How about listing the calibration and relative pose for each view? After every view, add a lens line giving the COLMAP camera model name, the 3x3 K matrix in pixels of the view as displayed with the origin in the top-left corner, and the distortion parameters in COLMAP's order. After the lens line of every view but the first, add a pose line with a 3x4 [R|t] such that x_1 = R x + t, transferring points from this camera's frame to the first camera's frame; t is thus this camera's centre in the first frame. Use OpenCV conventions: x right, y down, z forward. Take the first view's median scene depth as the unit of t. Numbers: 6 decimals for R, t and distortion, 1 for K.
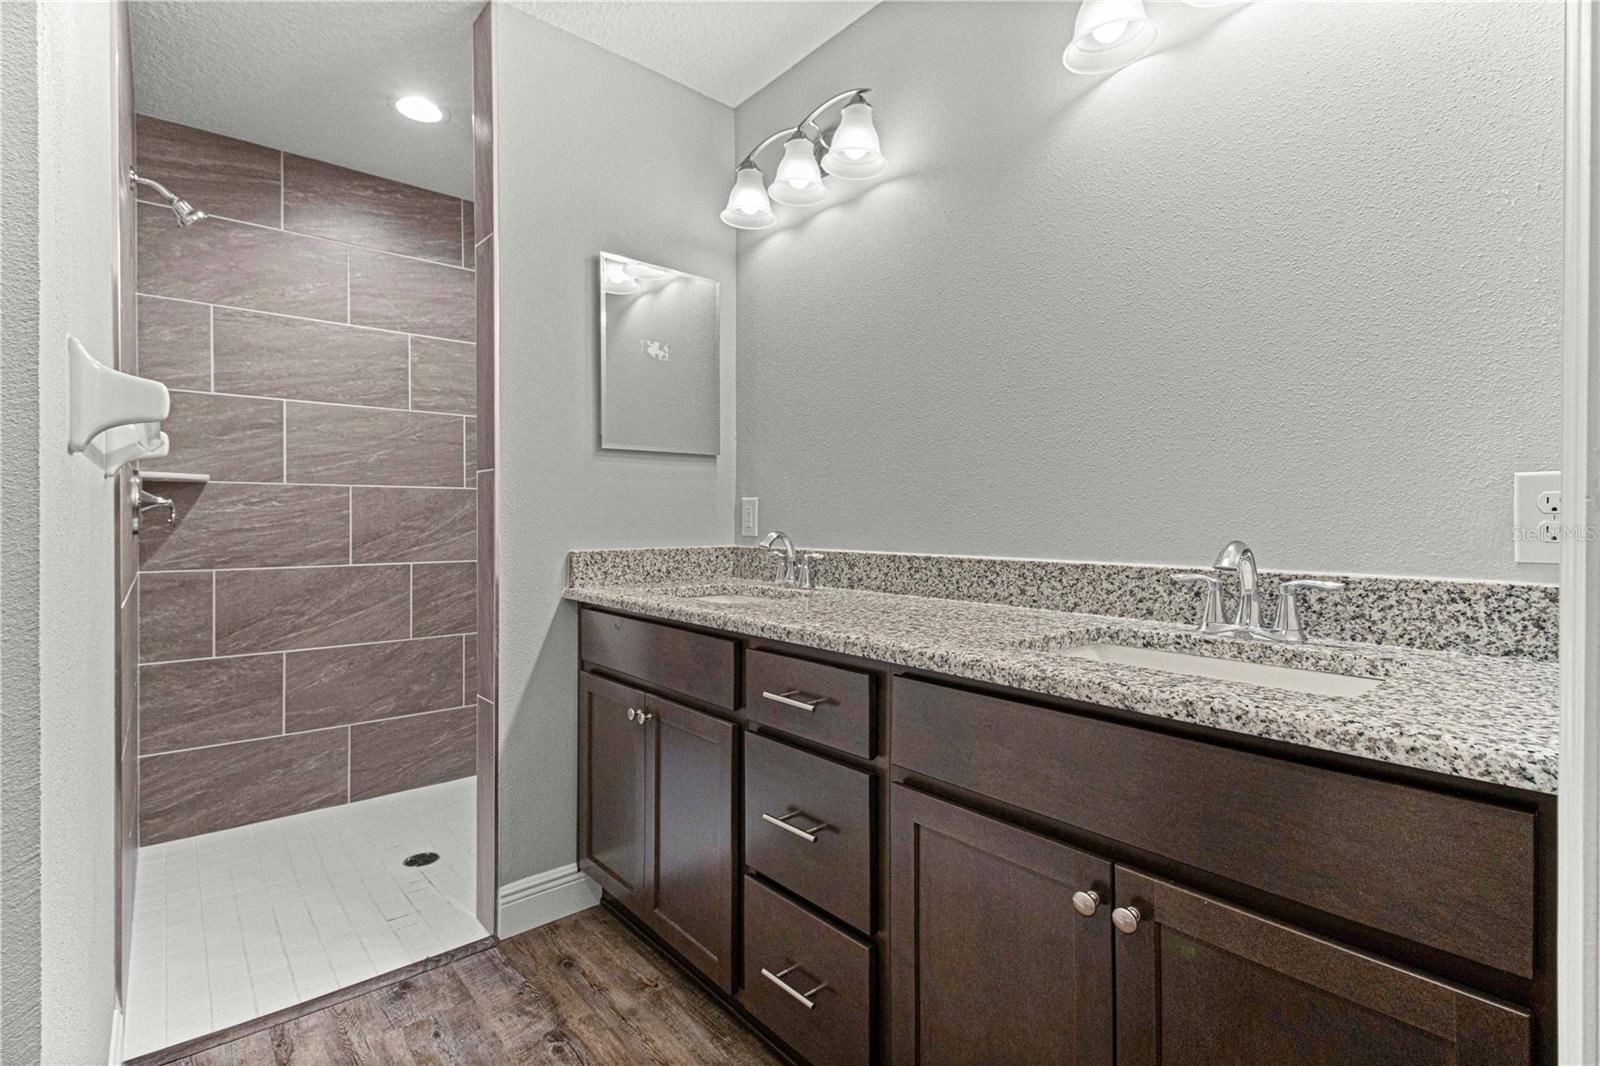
lens RADIAL K [[742.7, 0, 804.9], [0, 742.7, 527.7], [0, 0, 1]] dist [0.022587, -0.015113]
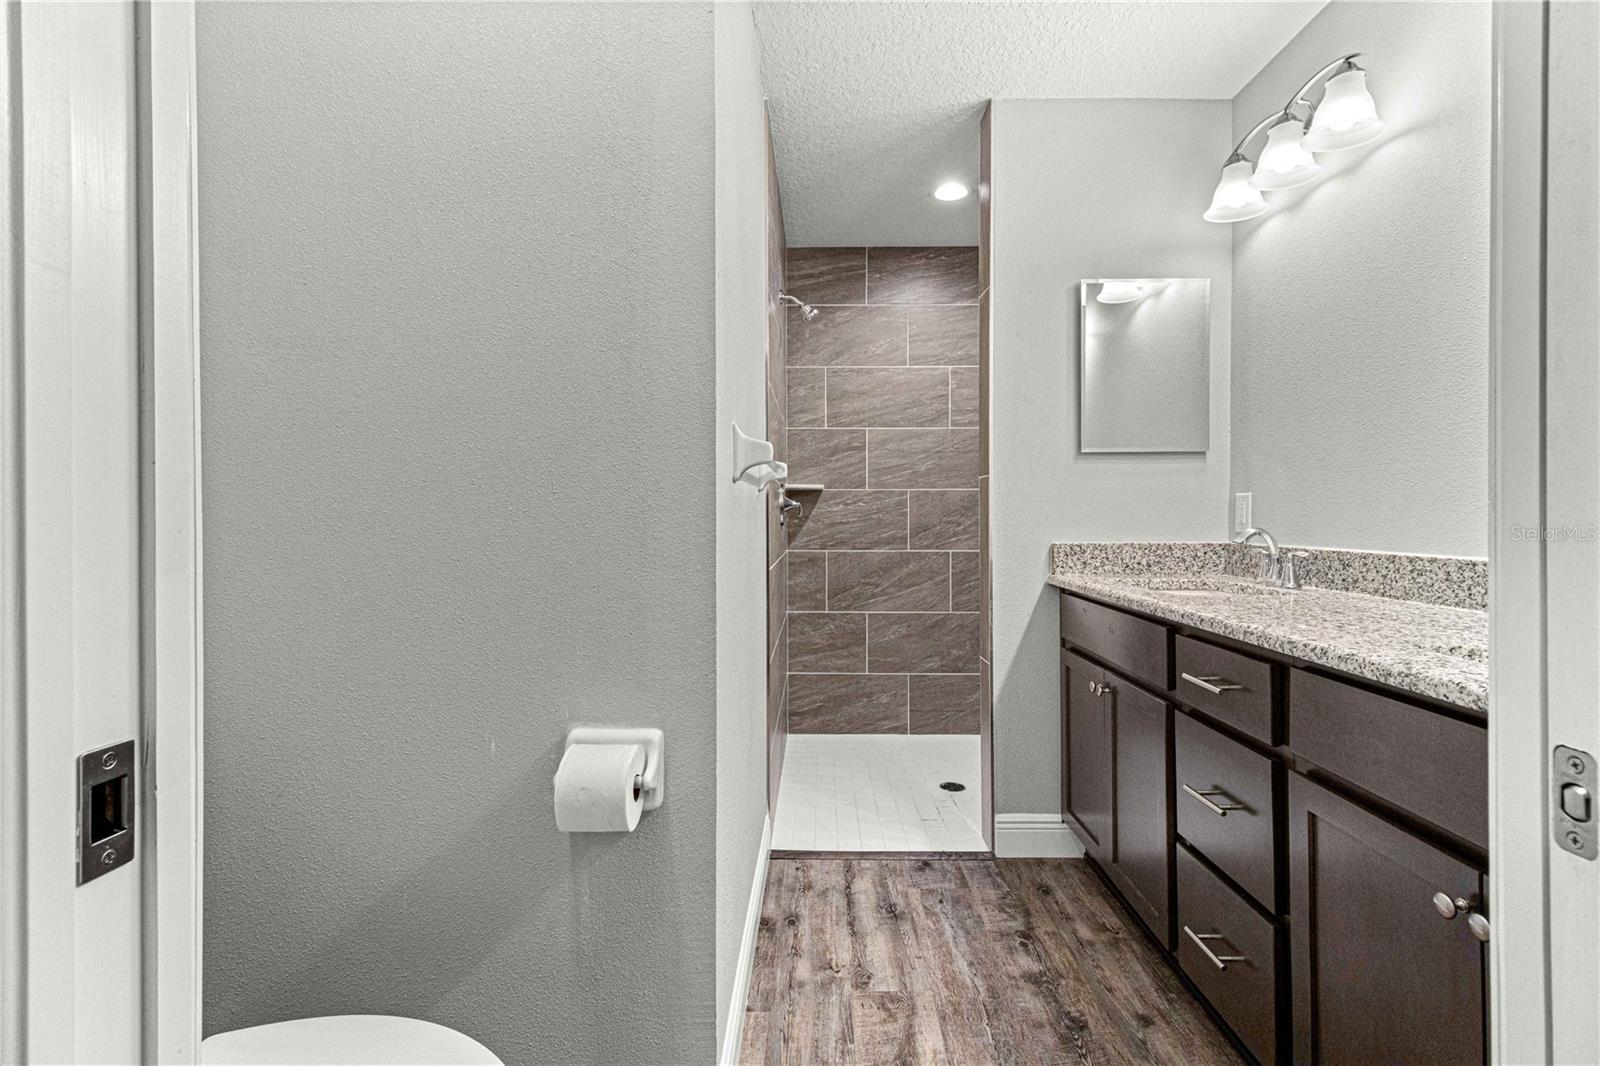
lens RADIAL K [[760.6, 0, 800.0], [0, 760.6, 533.0], [0, 0, 1]] dist [-0.037033, -0.016591]
pose [[0.738156, 0.014828, -0.674467, 0.184464], [-0.006787, 0.999871, 0.014554, 0.001689], [0.674596, -0.006165, 0.738161, -0.131736]]
